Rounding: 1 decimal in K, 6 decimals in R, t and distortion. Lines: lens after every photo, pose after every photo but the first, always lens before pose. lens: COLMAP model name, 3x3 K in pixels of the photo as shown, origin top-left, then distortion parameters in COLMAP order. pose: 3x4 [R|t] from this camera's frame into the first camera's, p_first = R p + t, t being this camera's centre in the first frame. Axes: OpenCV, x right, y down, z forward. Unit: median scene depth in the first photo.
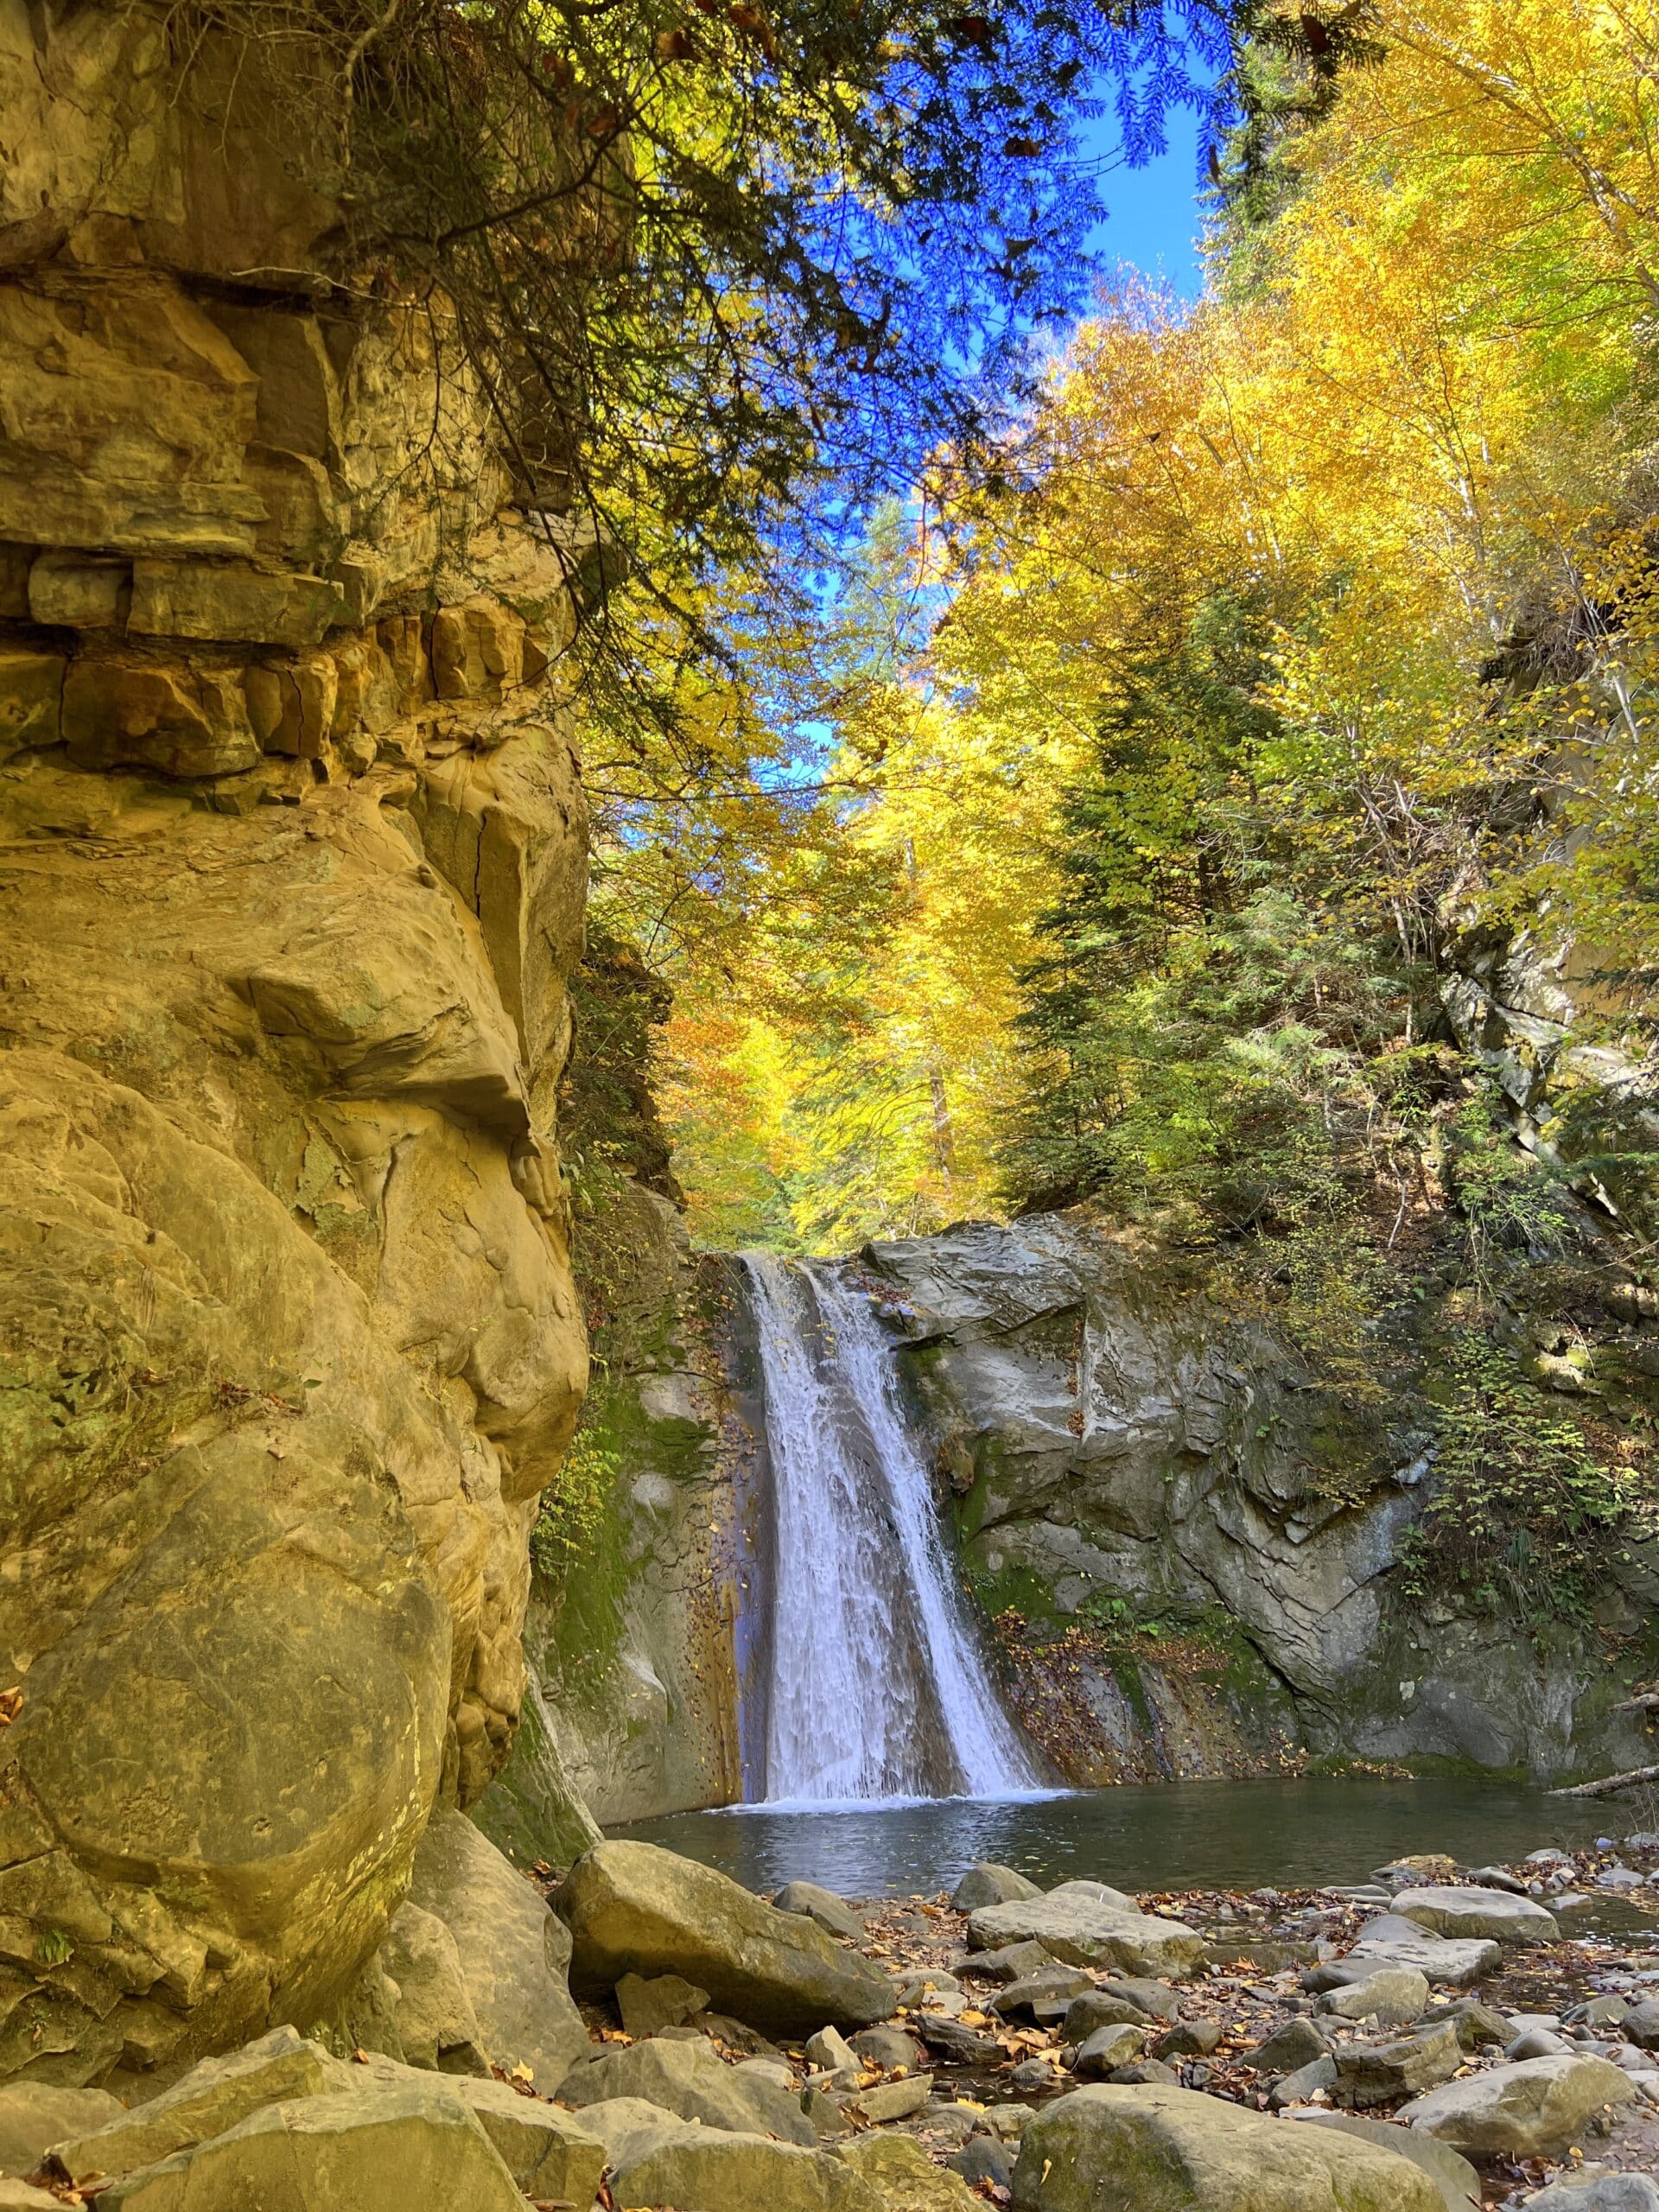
lens RADIAL K [[1646.7, 0, 822.0], [0, 1646.7, 1113.5], [0, 0, 1]] dist [0.064844, -0.064789]
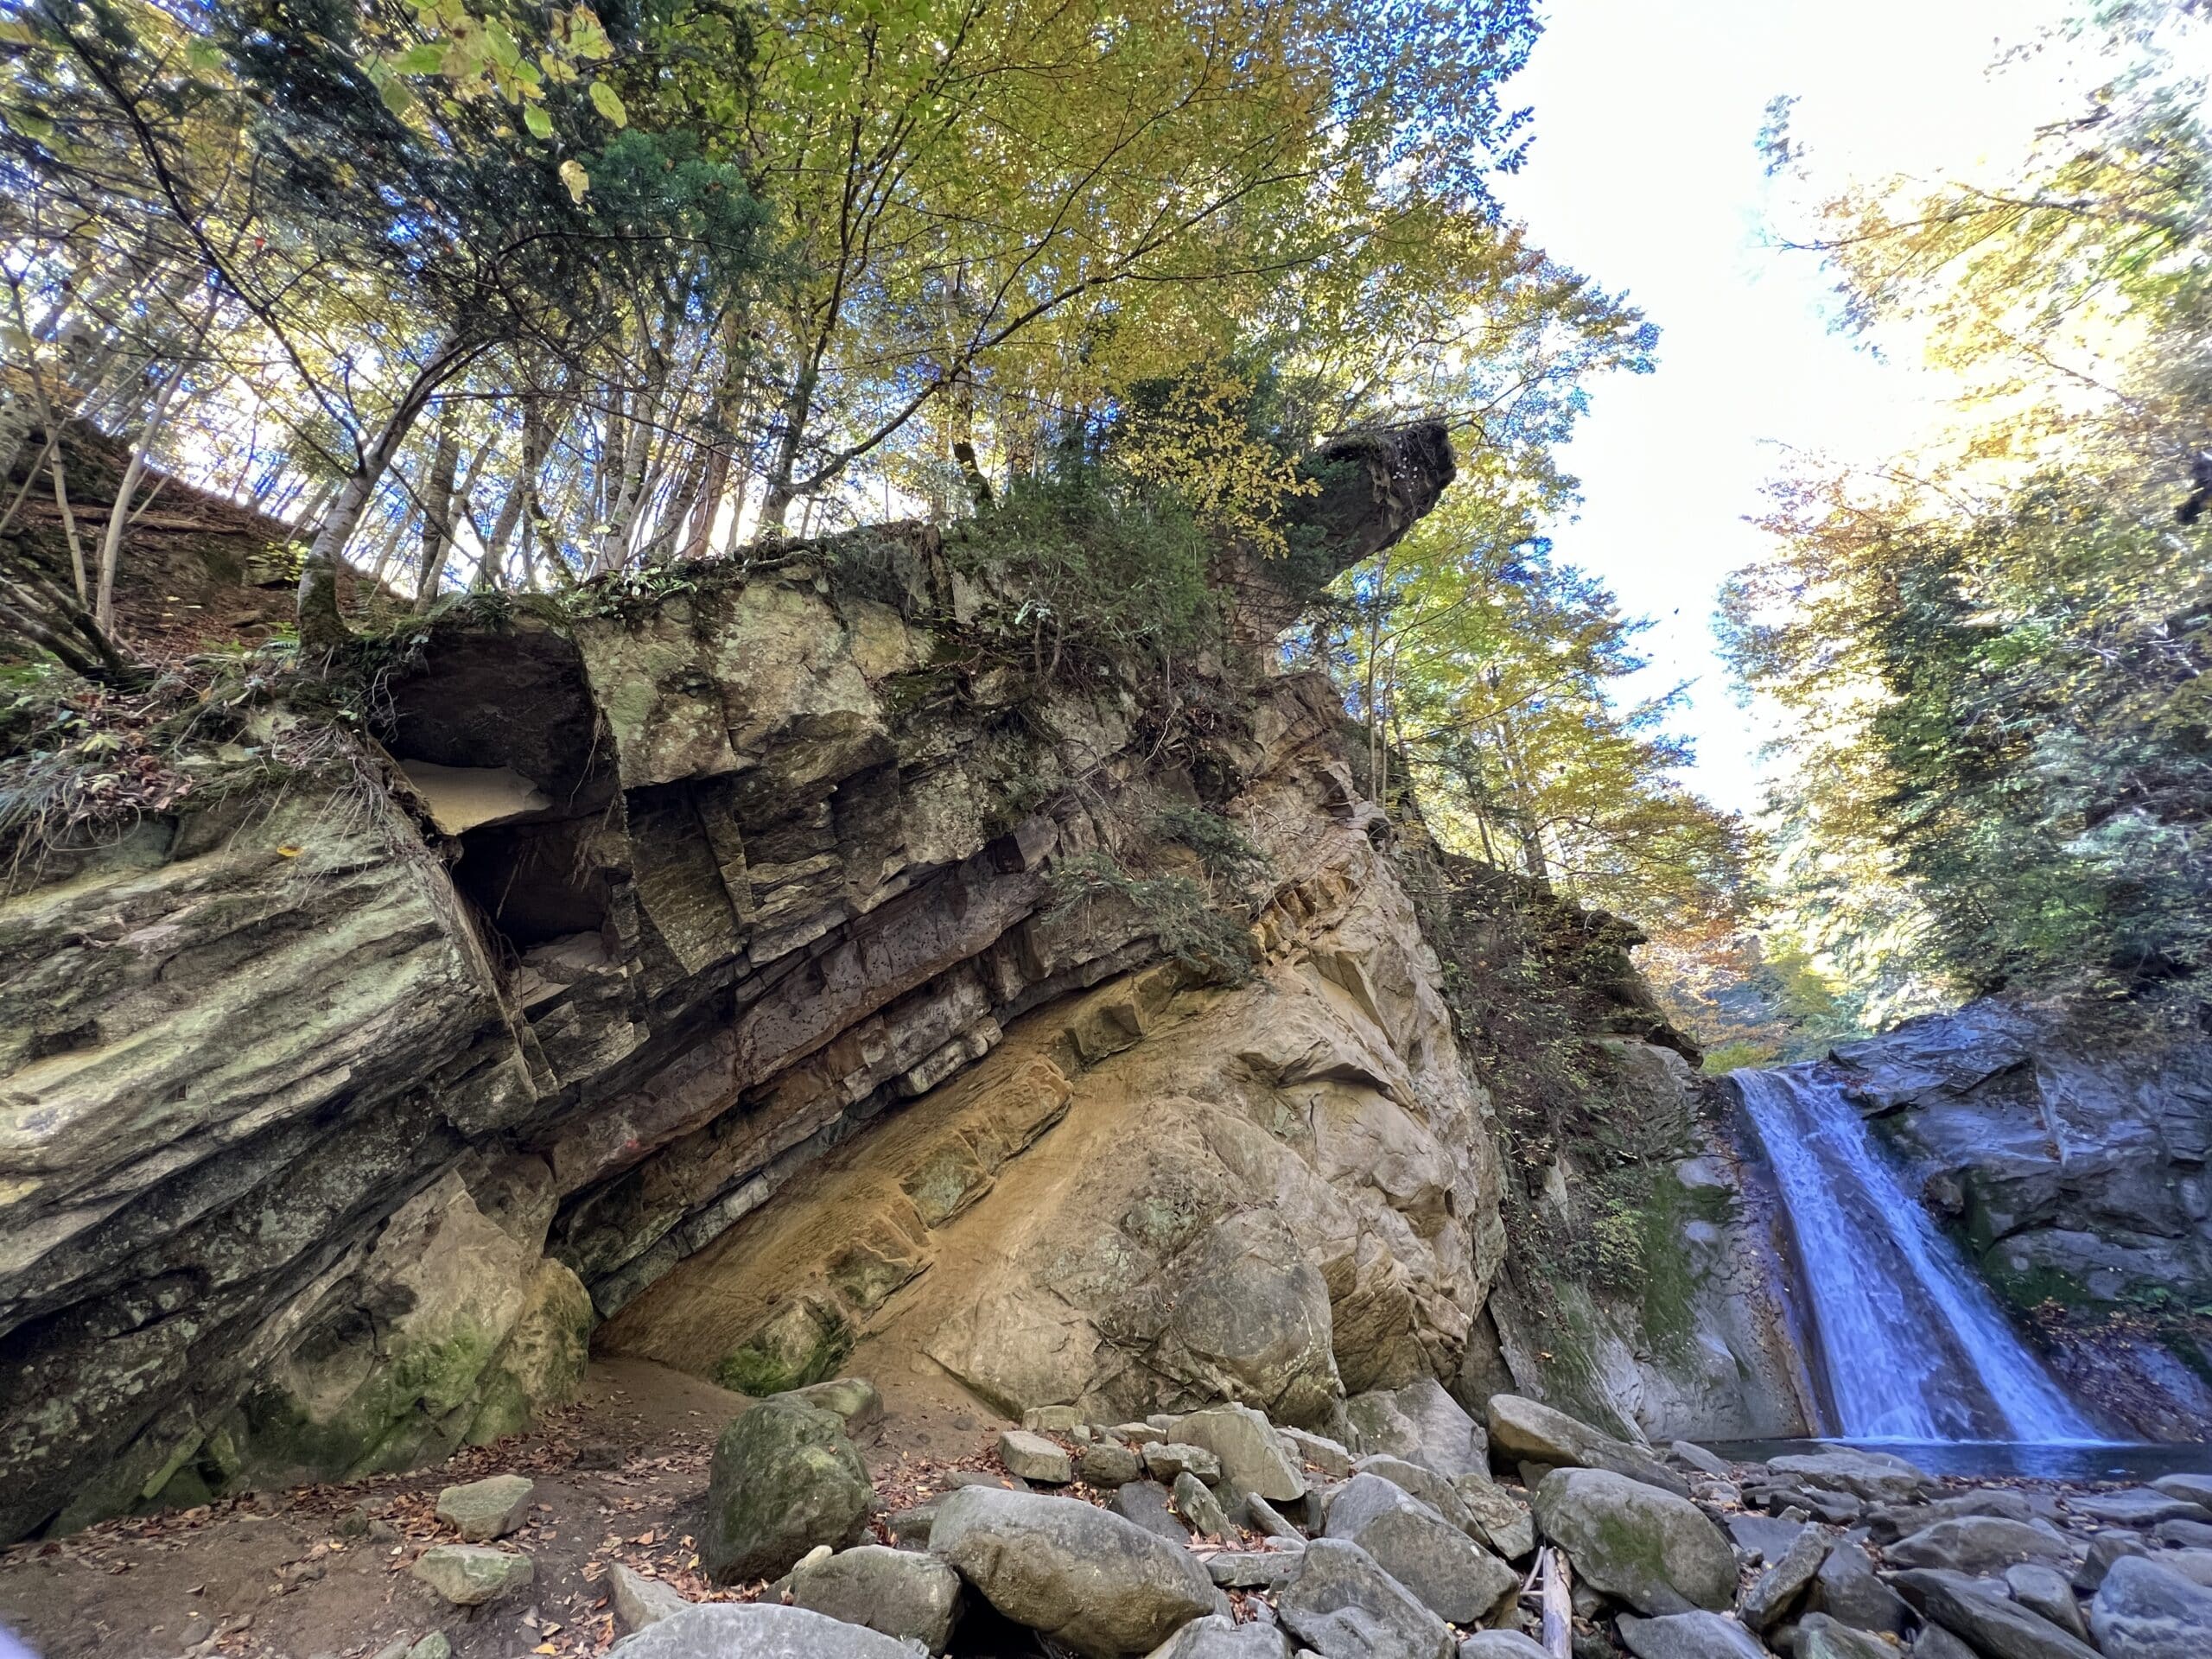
lens RADIAL K [[878.1, 0, 1105.2], [0, 878.1, 825.0], [0, 0, 1]] dist [0.003656, -0.001460]
pose [[0.698781, -0.374203, -0.609653, 0.172129], [0.219566, 0.923322, -0.315066, -0.005281], [0.680805, 0.086303, 0.727363, -0.098320]]
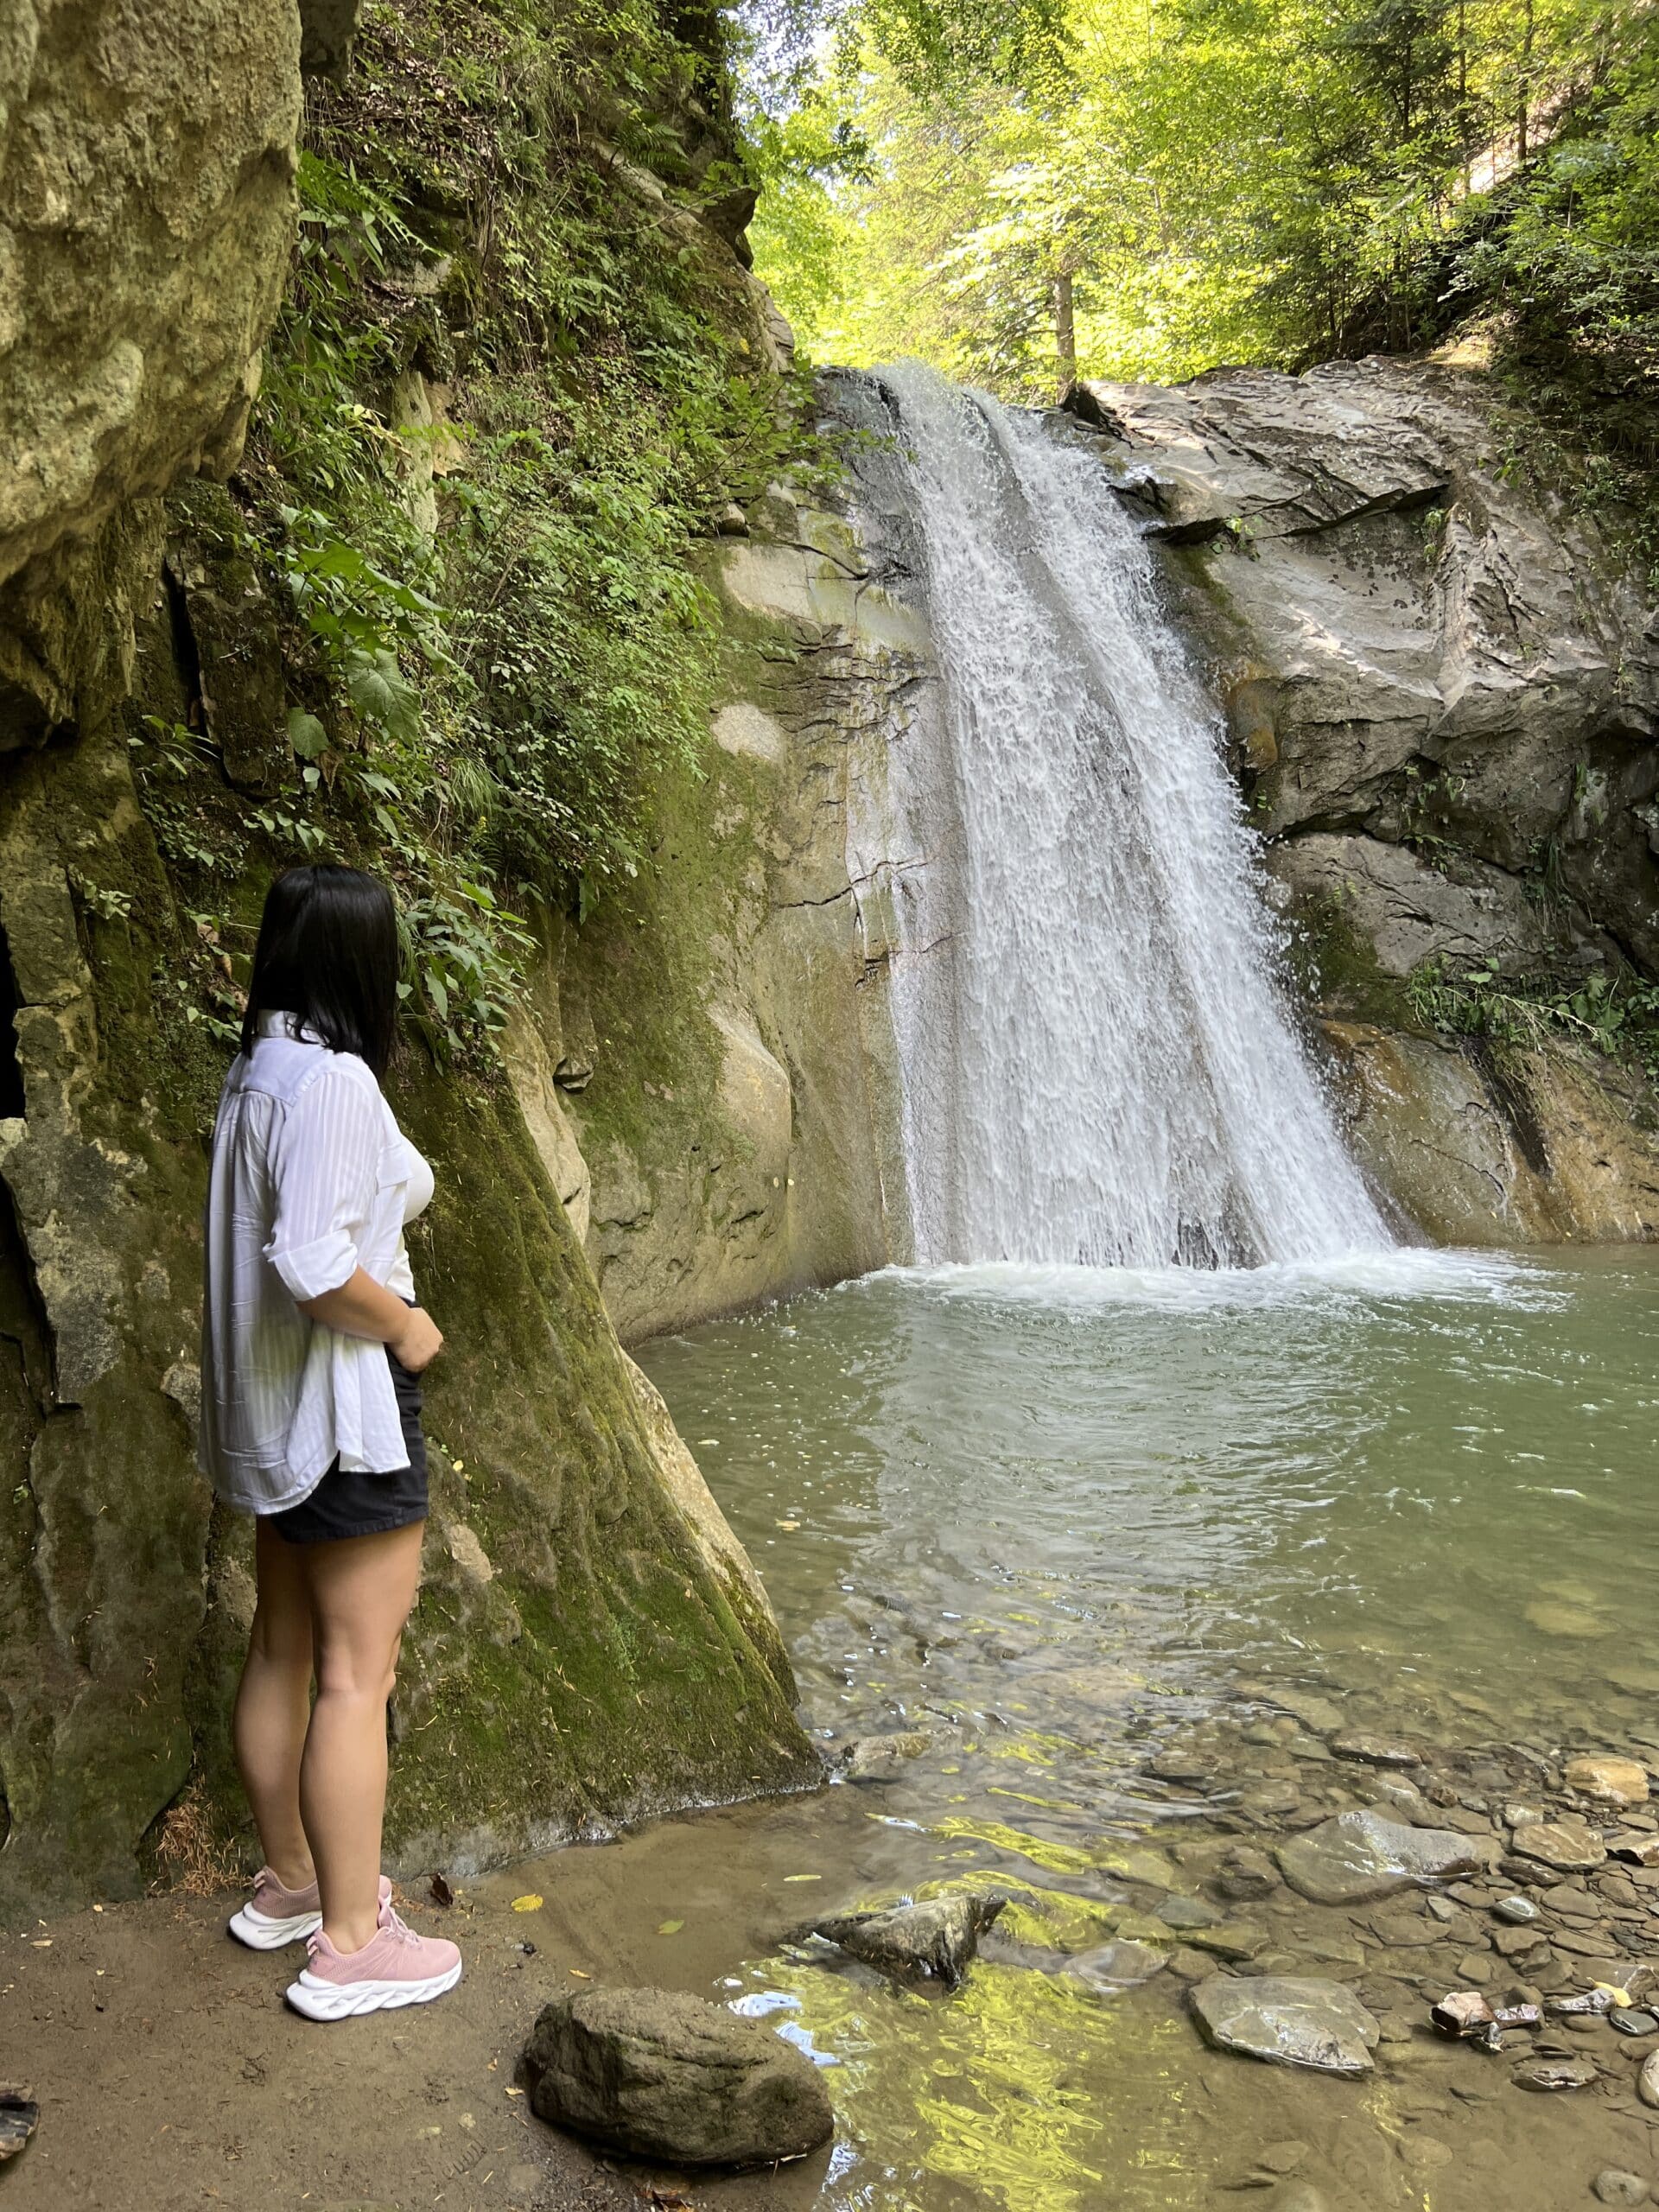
lens RADIAL K [[1646.7, 0, 819.2], [0, 1646.7, 1104.0], [0, 0, 1]] dist [0.064844, -0.064789]
pose [[0.998779, 0.049405, -0.000580, -0.070768], [-0.045815, 0.930469, 0.363495, 0.138937], [0.018499, -0.363025, 0.931596, 0.428453]]
